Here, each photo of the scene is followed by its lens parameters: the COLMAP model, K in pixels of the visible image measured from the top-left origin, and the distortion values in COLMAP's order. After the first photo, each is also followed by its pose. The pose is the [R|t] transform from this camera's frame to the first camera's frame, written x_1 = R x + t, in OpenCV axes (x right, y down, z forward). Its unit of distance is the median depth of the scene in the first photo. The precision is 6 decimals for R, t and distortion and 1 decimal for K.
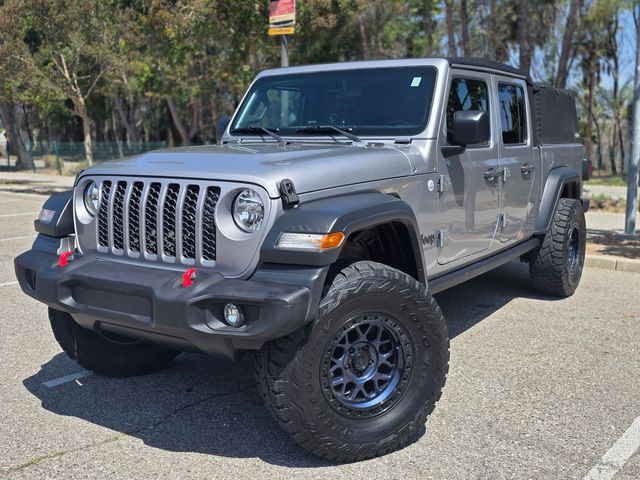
lens RADIAL K [[657.3, 0, 316.3], [0, 657.3, 231.0], [0, 0, 1]] dist [0.105135, -0.200182]
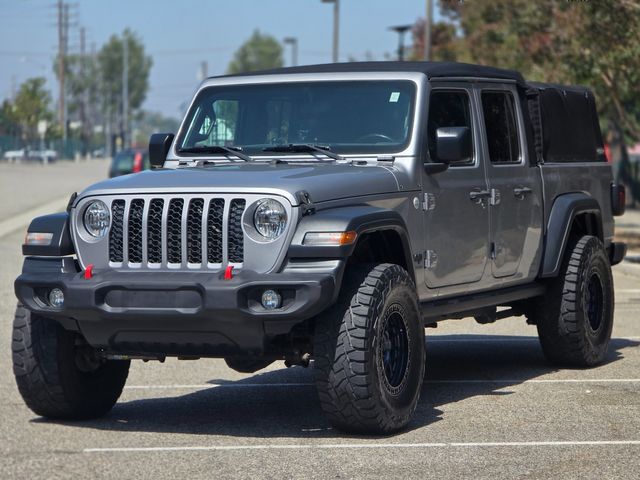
lens RADIAL K [[2167.3, 0, 320.0], [0, 2167.3, 240.0], [0, 0, 1]] dist [0.173772, 1.525360]
pose [[0.985735, -0.019658, 0.167152, -0.499237], [0.037138, 0.994080, -0.102108, 0.304236], [-0.164155, 0.106859, 0.980630, -2.097224]]
